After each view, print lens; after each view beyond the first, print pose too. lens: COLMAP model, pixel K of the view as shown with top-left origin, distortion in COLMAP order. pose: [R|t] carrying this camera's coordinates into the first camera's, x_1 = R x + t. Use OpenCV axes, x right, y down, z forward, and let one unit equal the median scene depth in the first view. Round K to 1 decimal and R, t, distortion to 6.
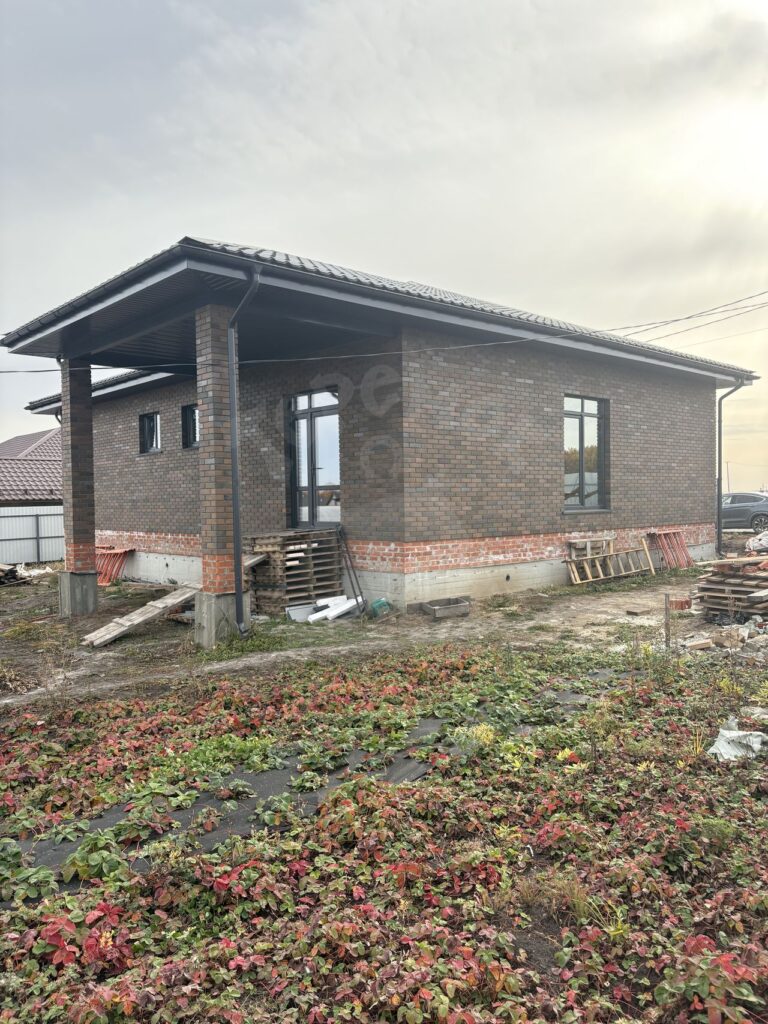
lens RADIAL K [[757.3, 0, 384.0], [0, 757.3, 512.0], [0, 0, 1]] dist [0.050714, -0.005462]
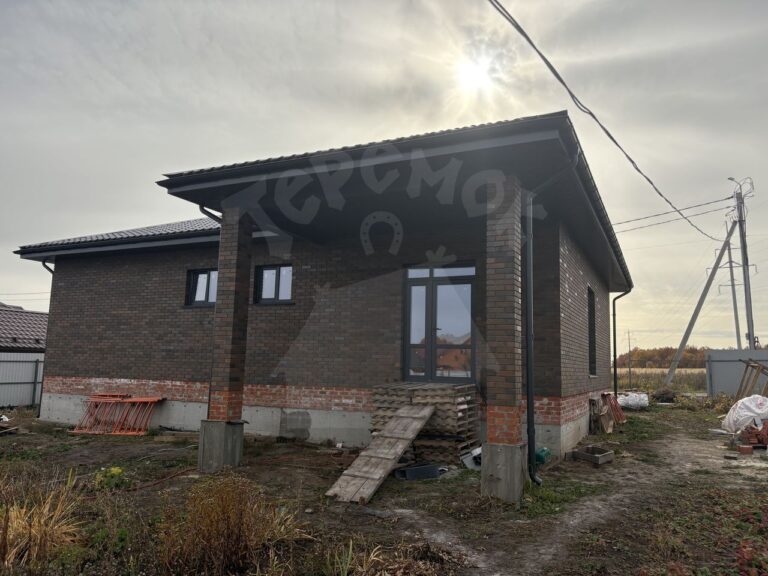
lens RADIAL K [[568.0, 0, 384.0], [0, 568.0, 288.0], [0, 0, 1]] dist [0.050714, -0.005462]
pose [[0.928420, 0.089529, 0.360585, -0.462289], [-0.034683, 0.987179, -0.155803, 0.016811], [-0.369911, 0.132145, 0.919622, 0.223576]]
